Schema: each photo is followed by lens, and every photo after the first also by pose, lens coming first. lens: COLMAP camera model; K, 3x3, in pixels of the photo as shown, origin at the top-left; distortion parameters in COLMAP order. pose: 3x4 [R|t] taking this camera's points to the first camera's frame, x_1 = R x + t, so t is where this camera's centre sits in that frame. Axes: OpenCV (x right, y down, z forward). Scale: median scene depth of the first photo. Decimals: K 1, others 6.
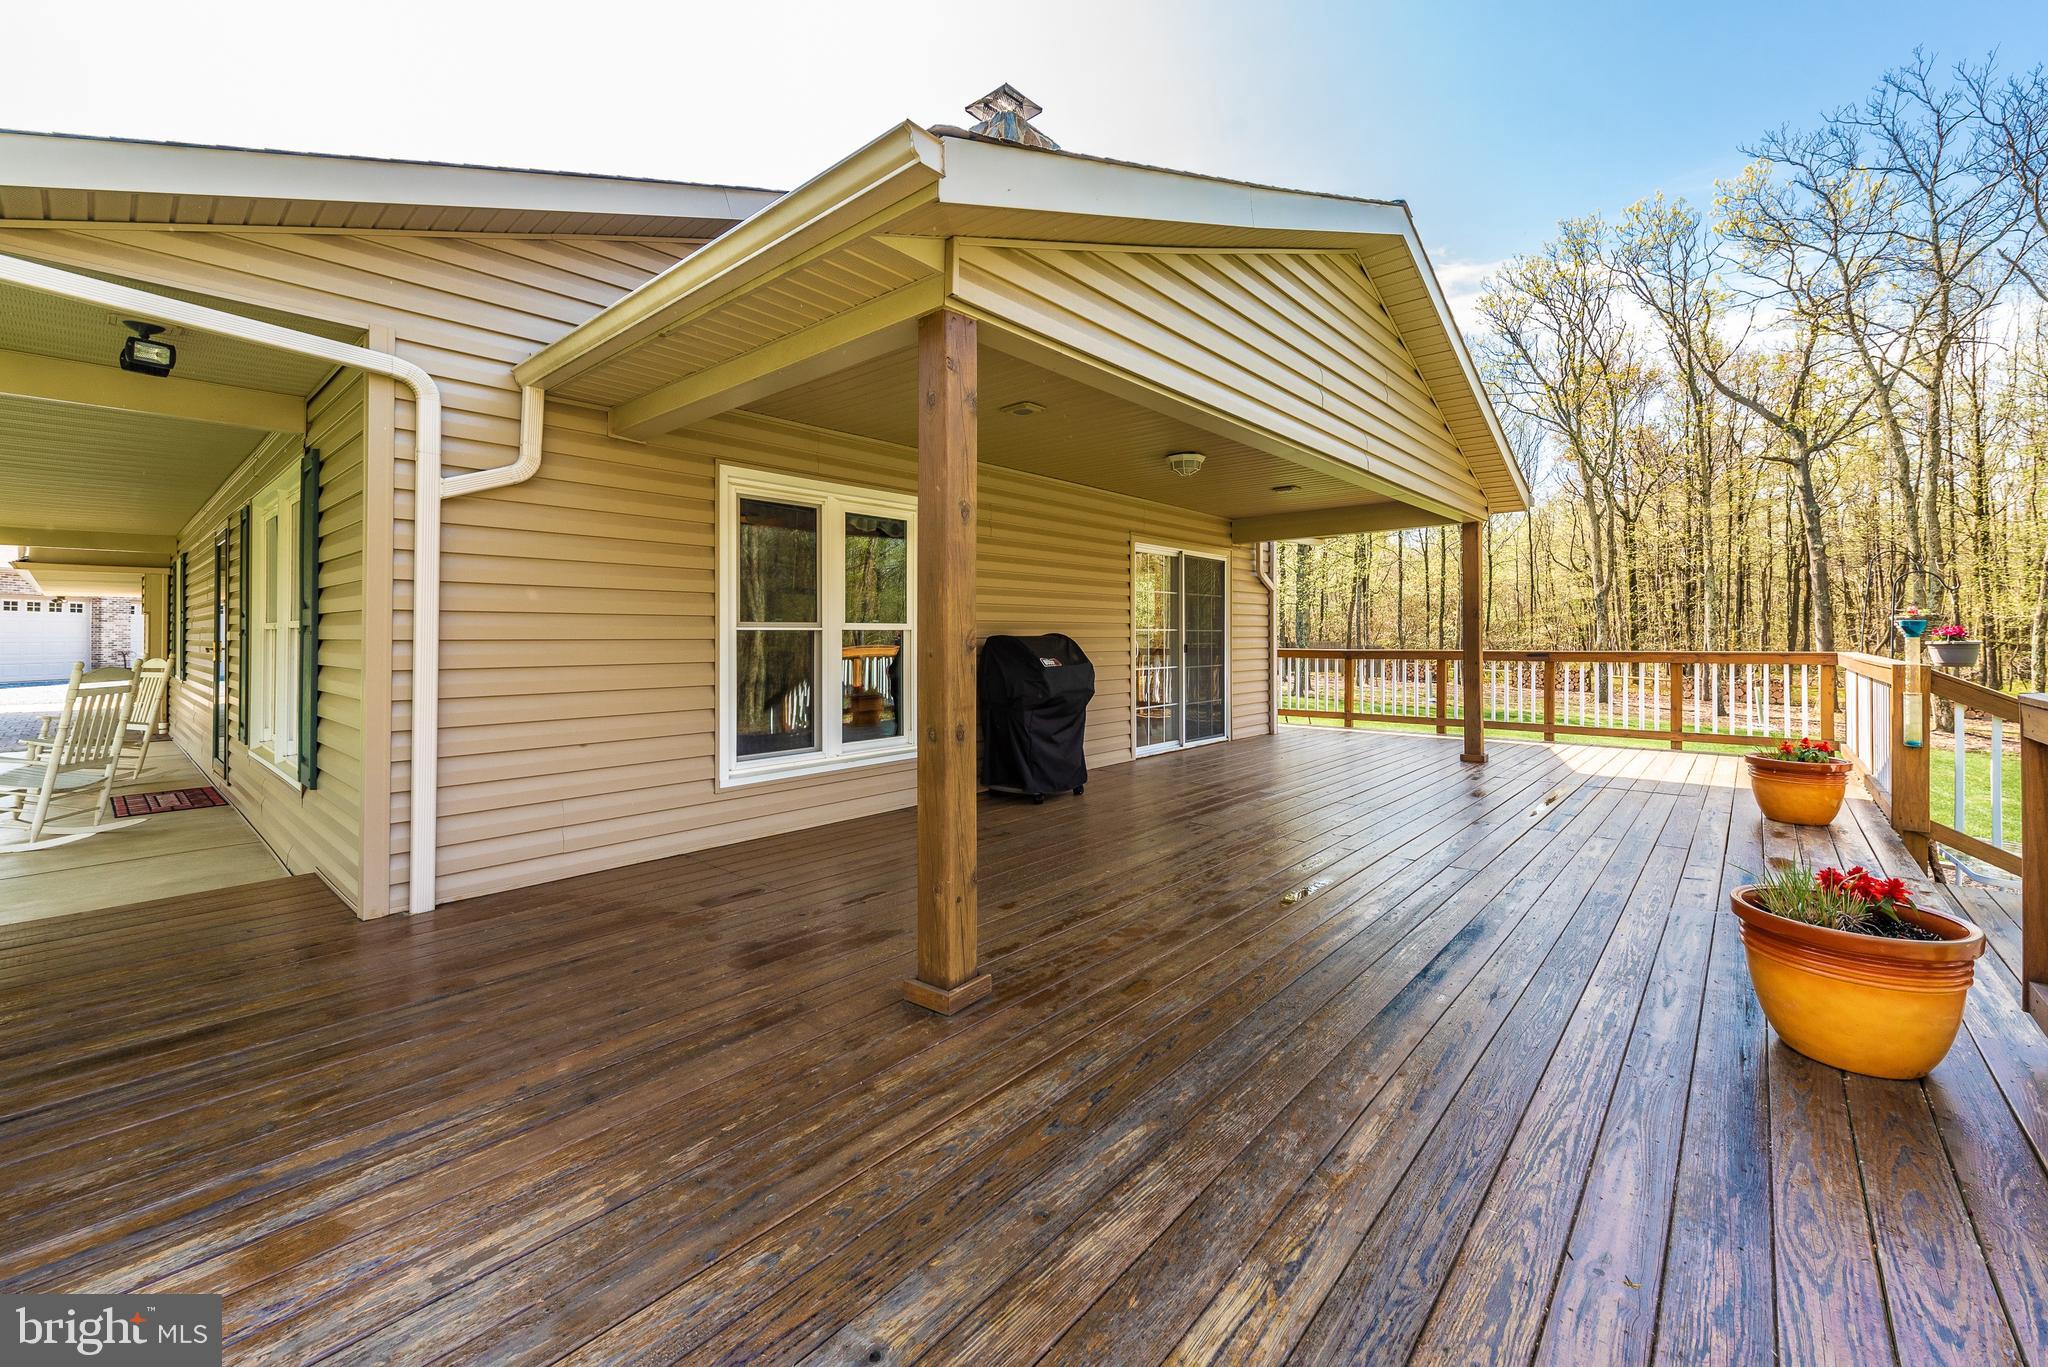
lens RADIAL K [[823.0, 0, 1018.0], [0, 823.0, 629.8], [0, 0, 1]] dist [0.000402, -0.000057]
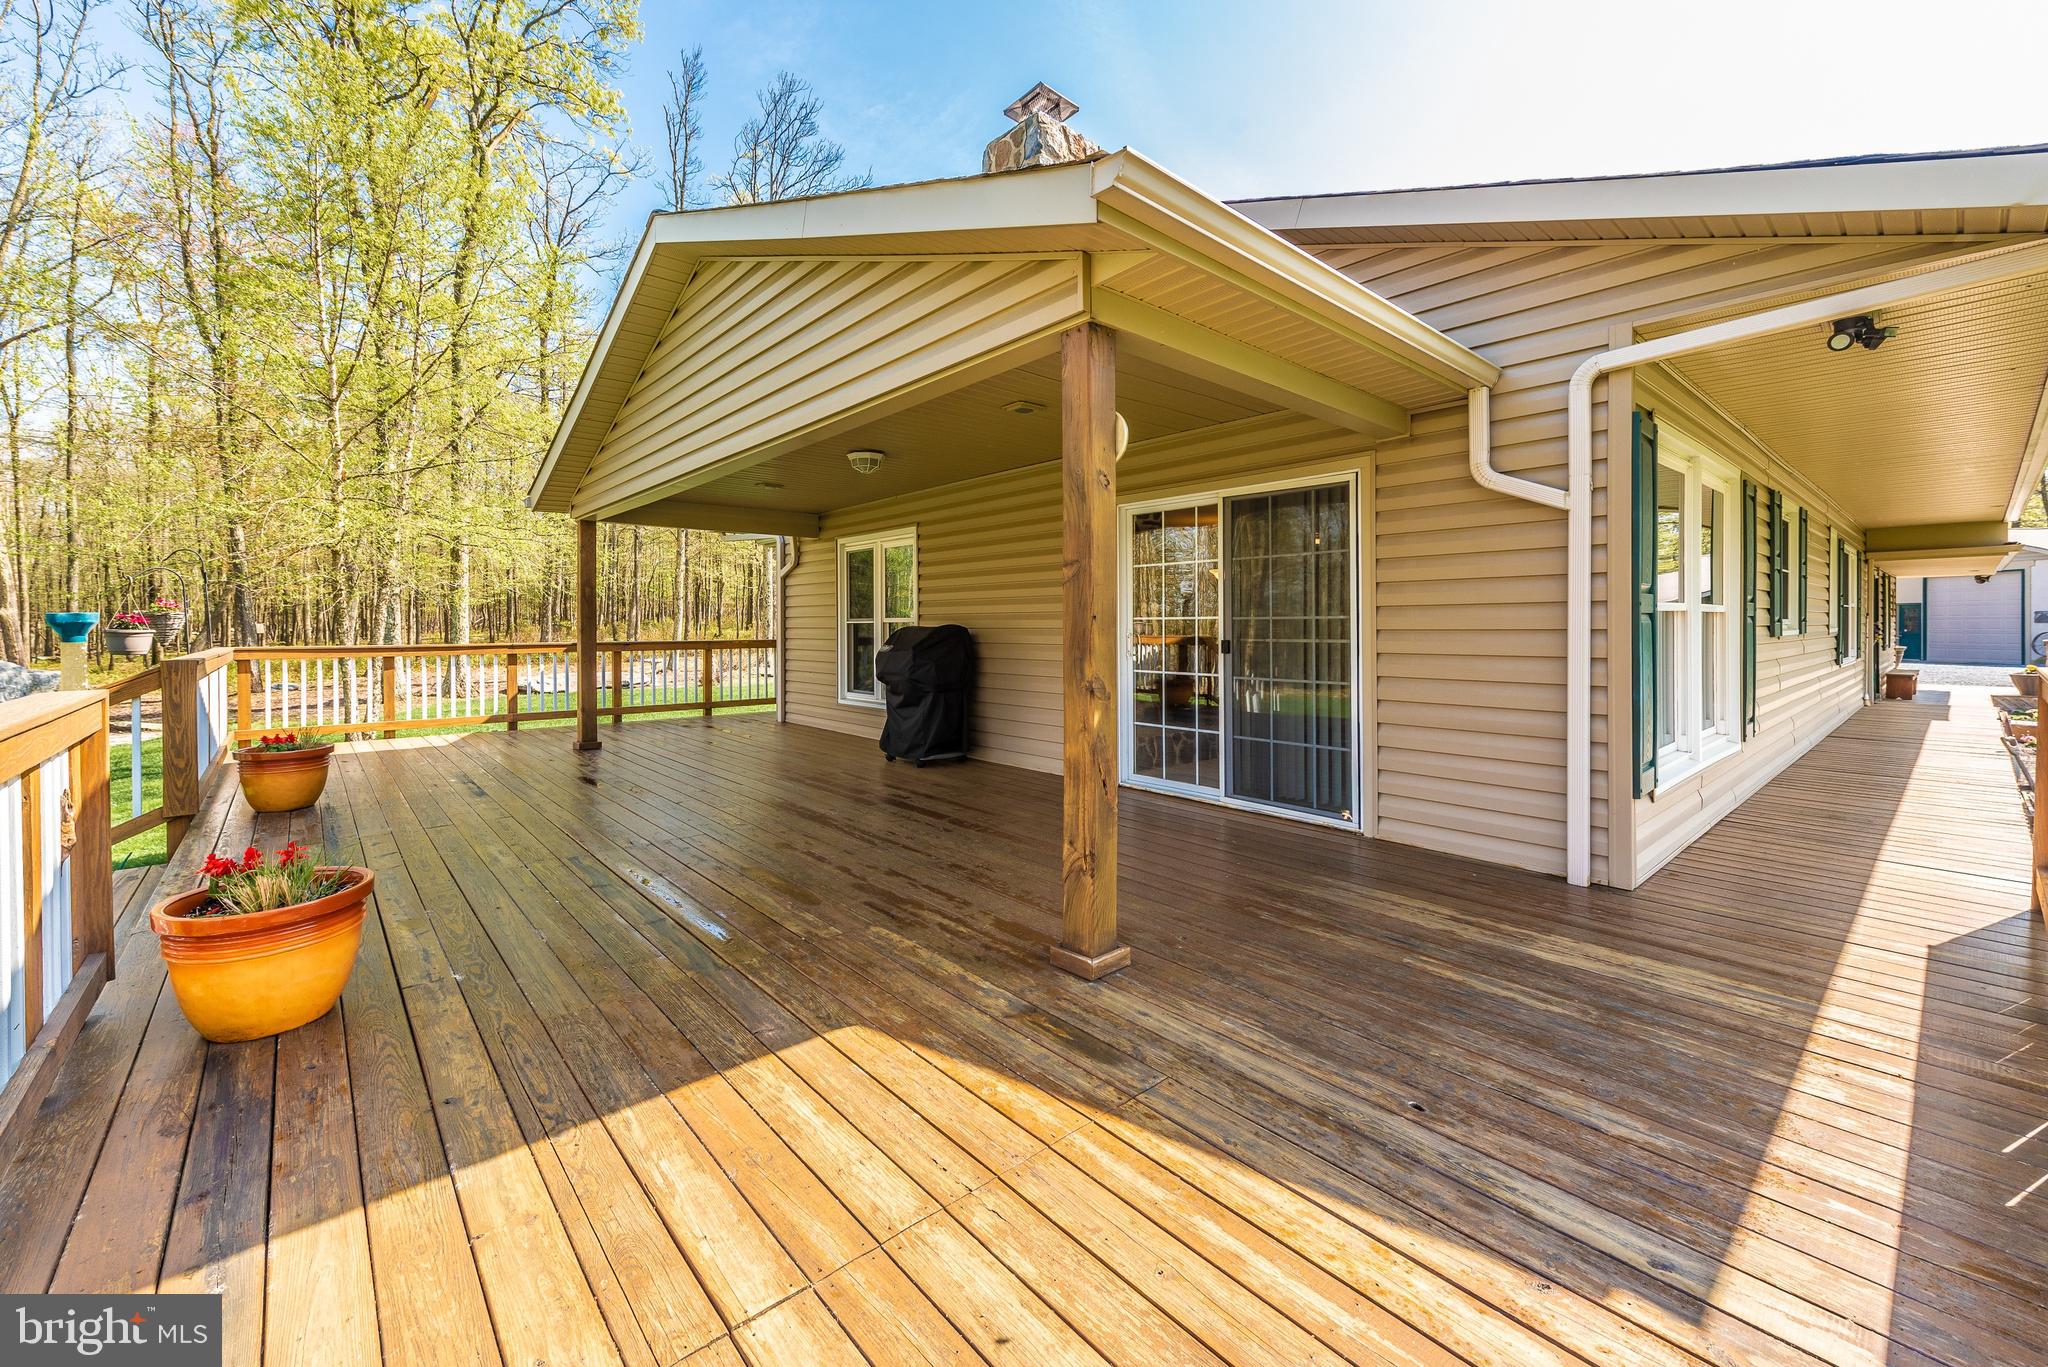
lens RADIAL K [[823.0, 0, 1018.0], [0, 823.0, 629.8], [0, 0, 1]] dist [0.000402, -0.000057]
pose [[-0.122251, 0.002114, -0.992497, 1.403425], [0.007811, 0.999969, 0.001167, 0.014671], [0.992468, -0.007610, -0.122264, 1.507505]]
